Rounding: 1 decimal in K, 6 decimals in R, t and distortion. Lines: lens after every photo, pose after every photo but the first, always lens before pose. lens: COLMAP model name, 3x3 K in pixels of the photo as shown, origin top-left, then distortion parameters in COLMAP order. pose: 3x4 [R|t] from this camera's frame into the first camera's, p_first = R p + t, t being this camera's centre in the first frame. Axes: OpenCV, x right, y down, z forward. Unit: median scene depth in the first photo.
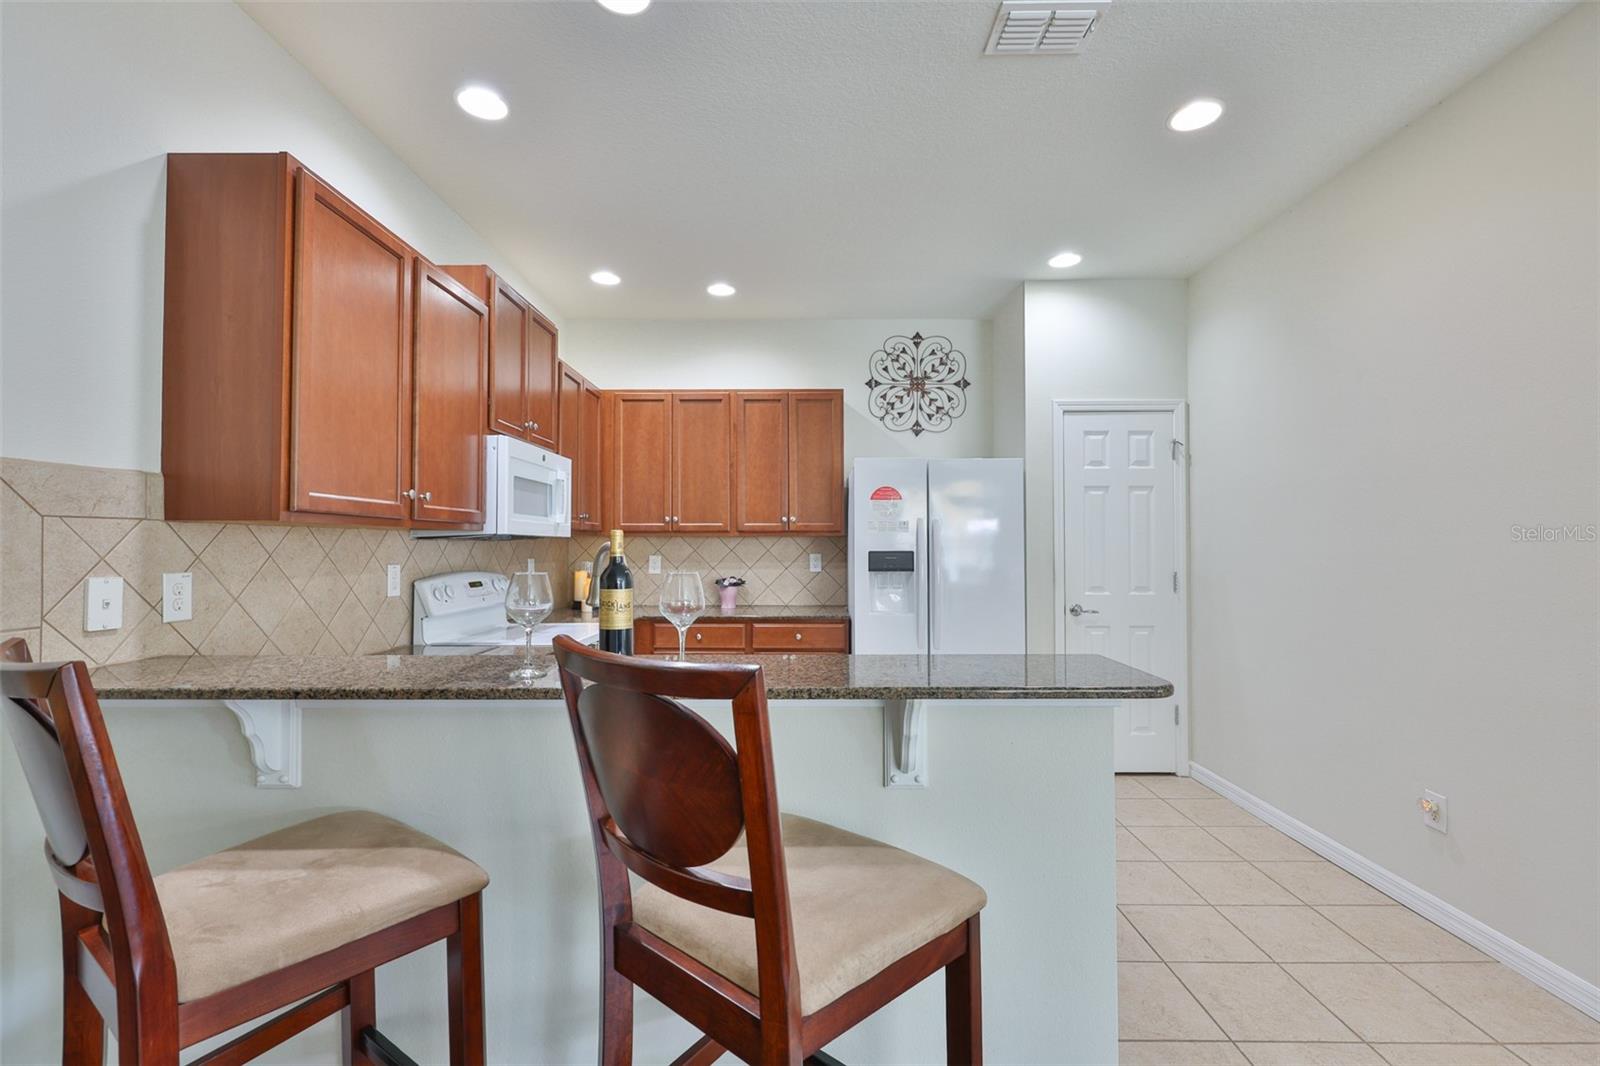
lens RADIAL K [[717.8, 0, 826.9], [0, 717.8, 532.2], [0, 0, 1]] dist [0.001297, 0.000080]
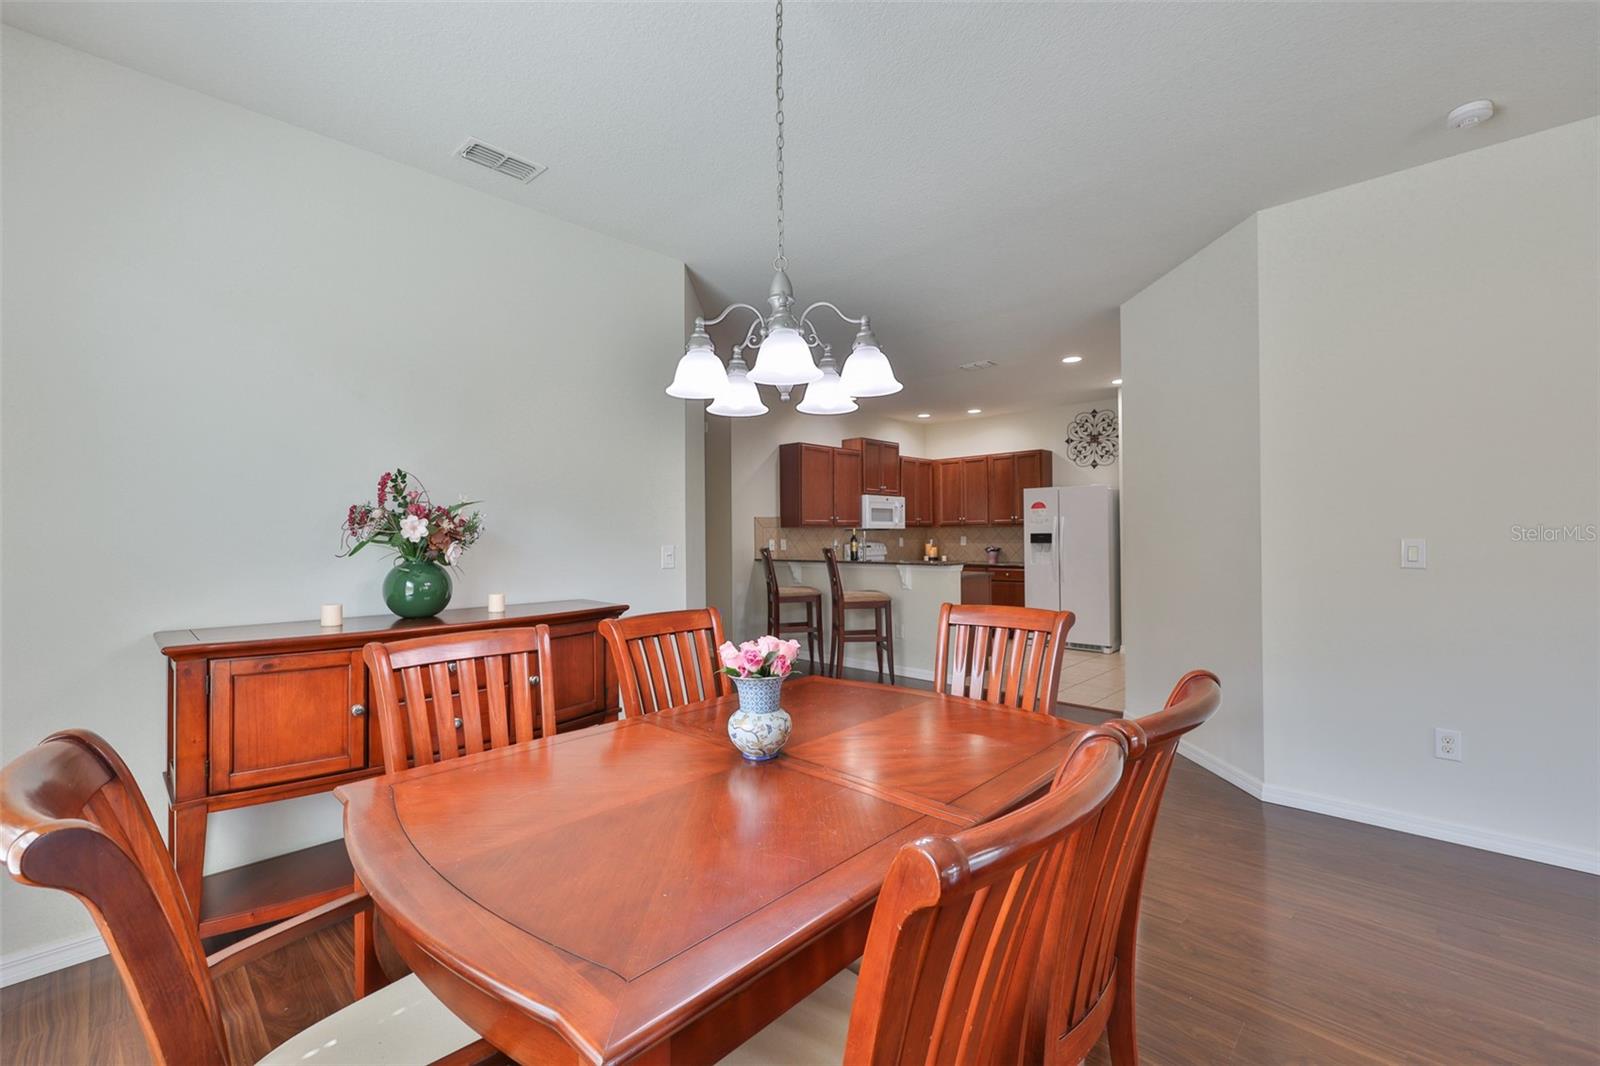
lens RADIAL K [[772.1, 0, 800.0], [0, 772.1, 533.0], [0, 0, 1]] dist [0.001757, -0.000022]
pose [[0.723721, -0.007236, -0.690055, 0.994880], [0.022214, 0.999671, 0.012815, -0.016486], [0.689735, -0.024603, 0.723643, -0.961315]]
